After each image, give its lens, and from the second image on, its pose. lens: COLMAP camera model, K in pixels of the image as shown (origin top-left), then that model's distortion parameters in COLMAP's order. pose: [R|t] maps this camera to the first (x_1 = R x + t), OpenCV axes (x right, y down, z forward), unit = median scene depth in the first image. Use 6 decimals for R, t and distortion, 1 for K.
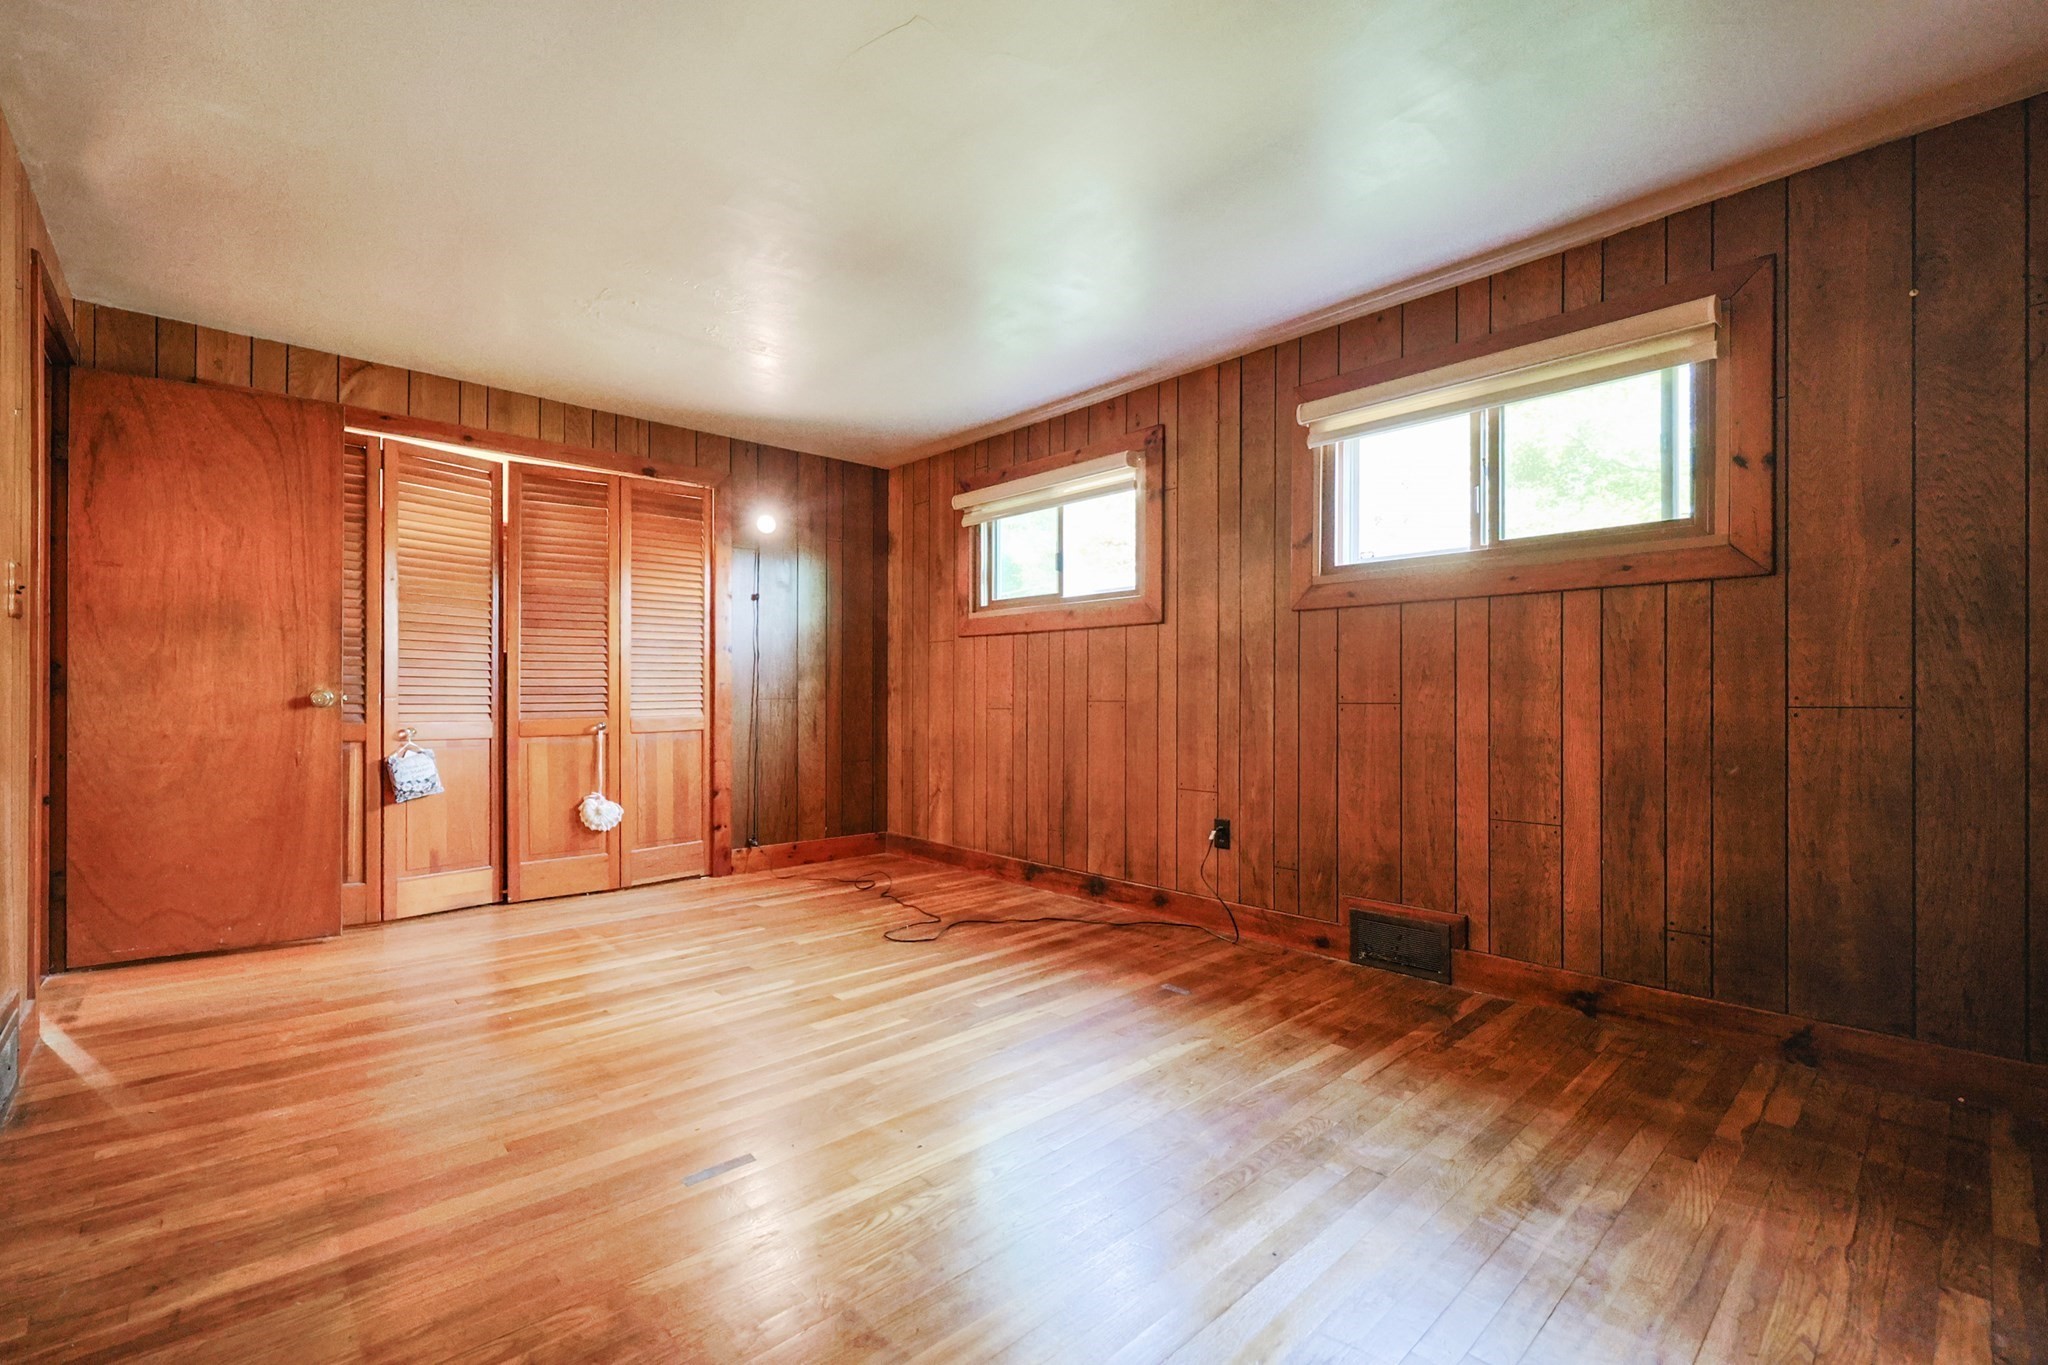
lens RADIAL K [[889.4, 0, 1018.4], [0, 889.4, 685.5], [0, 0, 1]] dist [0.002863, 0.001788]
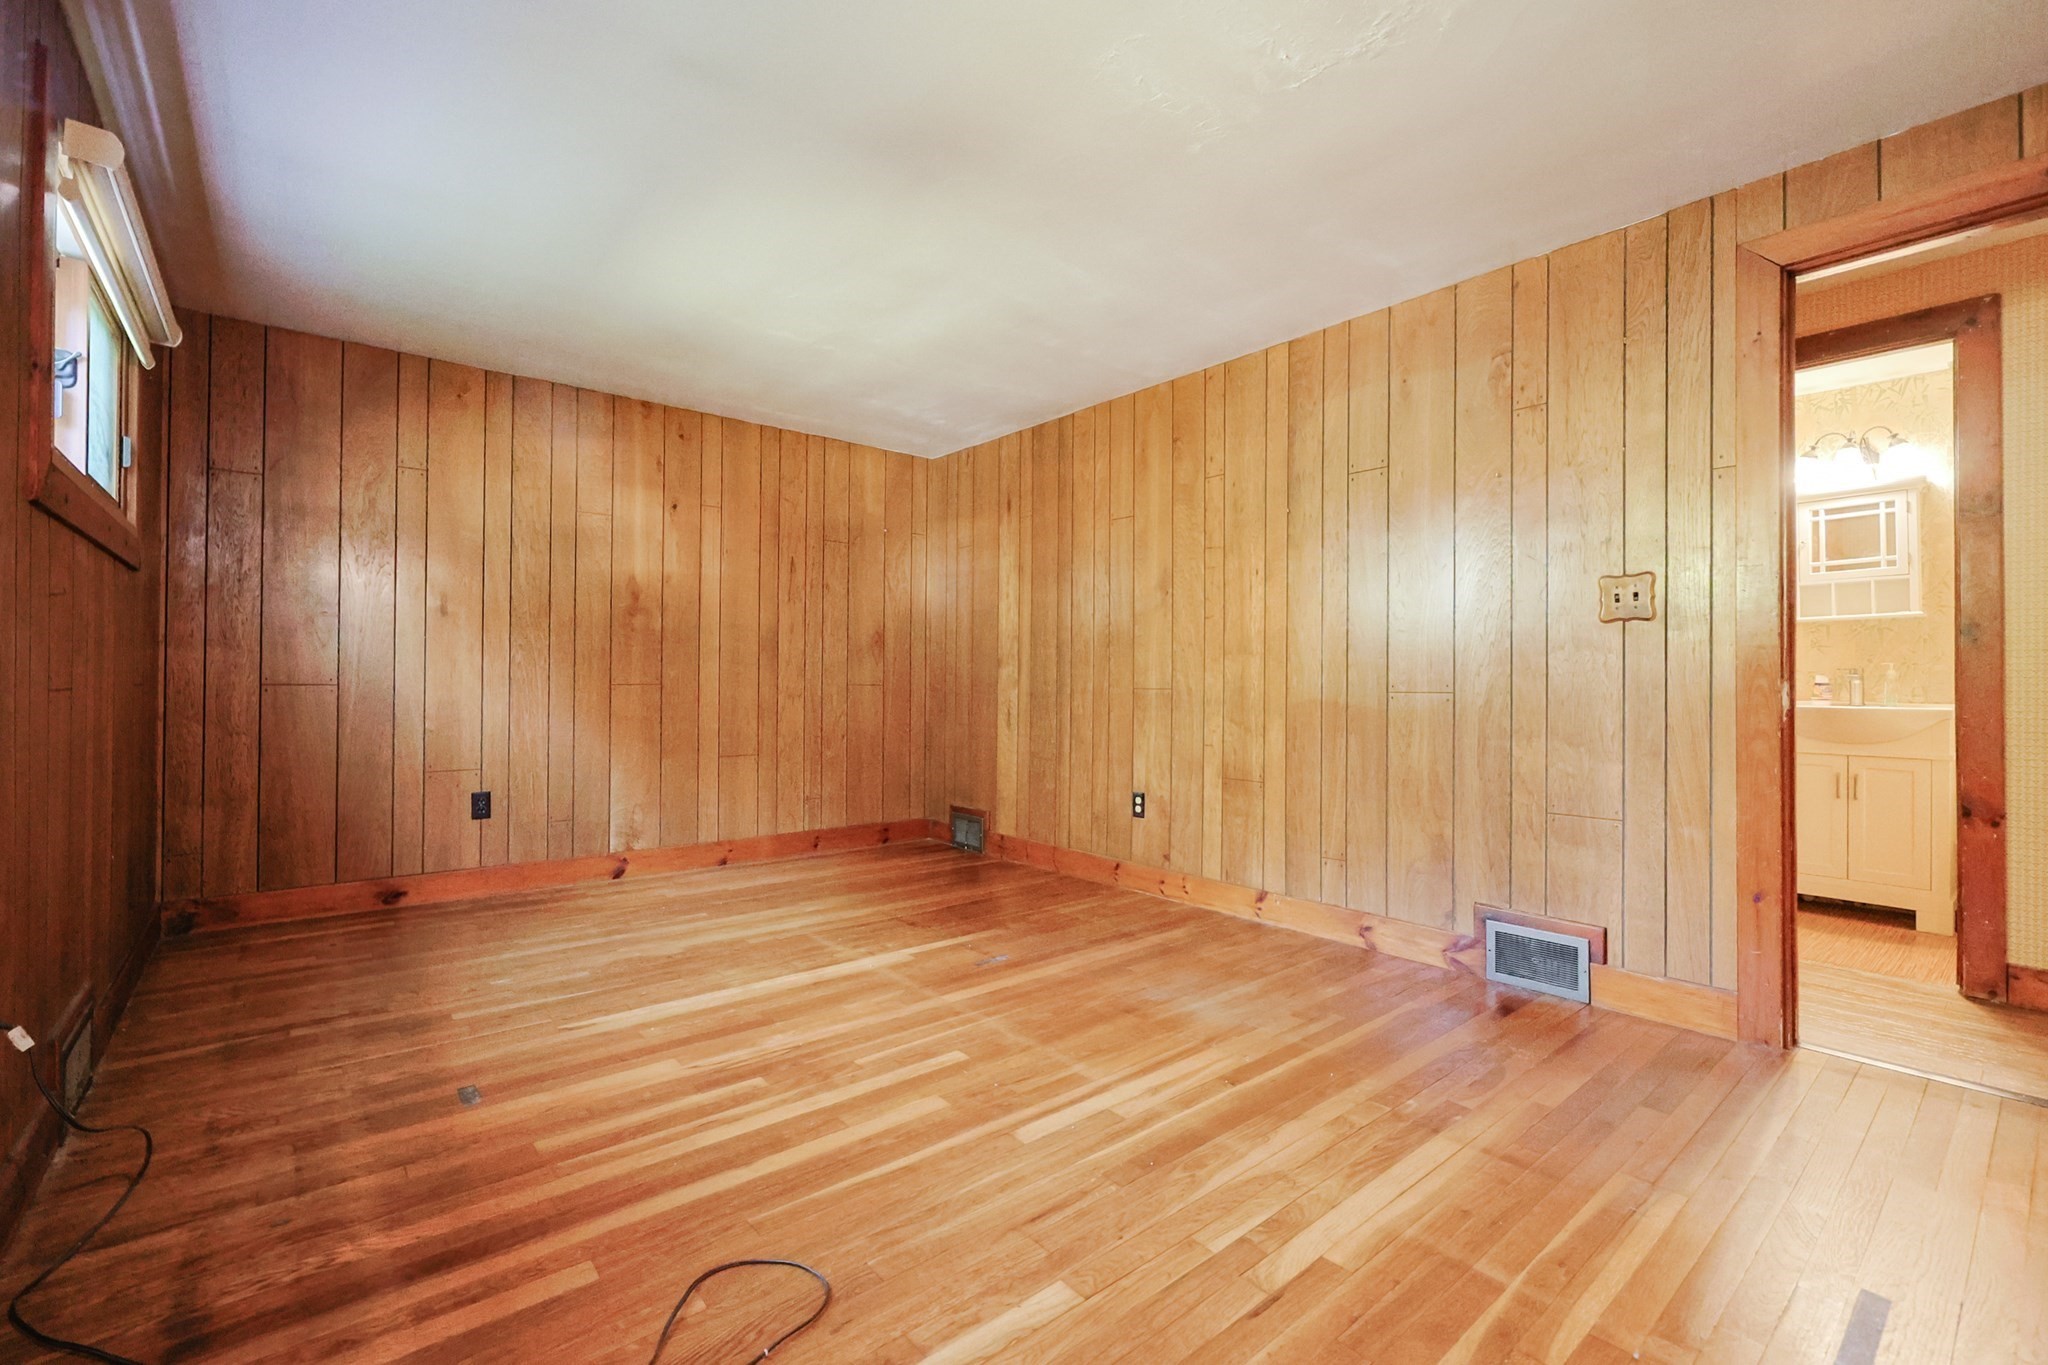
lens RADIAL K [[889.4, 0, 1031.6], [0, 889.4, 678.2], [0, 0, 1]] dist [0.002863, 0.001788]
pose [[-0.999753, 0.000103, 0.022224, -0.282647], [-0.000118, 0.999950, -0.009956, 0.014984], [-0.022224, -0.009957, -0.999703, 1.666890]]
